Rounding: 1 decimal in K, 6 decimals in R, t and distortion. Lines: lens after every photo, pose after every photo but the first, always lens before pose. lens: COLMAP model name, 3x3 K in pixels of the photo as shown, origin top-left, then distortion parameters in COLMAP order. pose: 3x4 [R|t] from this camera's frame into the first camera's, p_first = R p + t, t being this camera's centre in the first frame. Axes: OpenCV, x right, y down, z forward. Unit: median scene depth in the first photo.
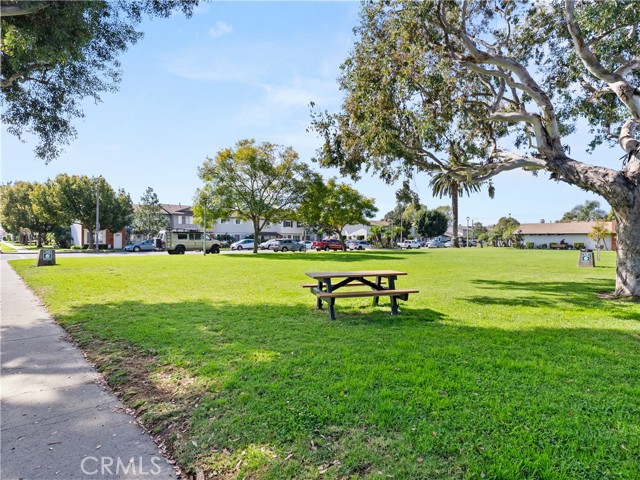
lens RADIAL K [[353.1, 0, 321.8], [0, 353.1, 241.4], [0, 0, 1]] dist [-0.000893, -0.000177]
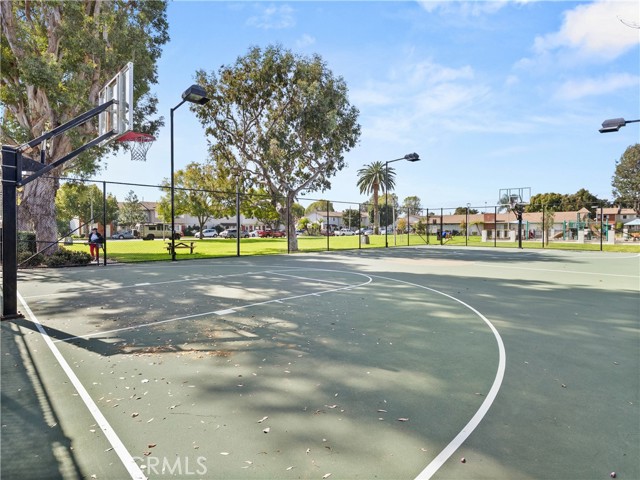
lens RADIAL K [[353.1, 0, 318.2], [0, 353.1, 239.4], [0, 0, 1]] dist [-0.000893, -0.000177]
pose [[0.999880, -0.007261, 0.013654, 0.218679], [0.006890, 0.999610, 0.027063, -0.002491], [-0.013845, -0.026965, 0.999540, -0.376450]]
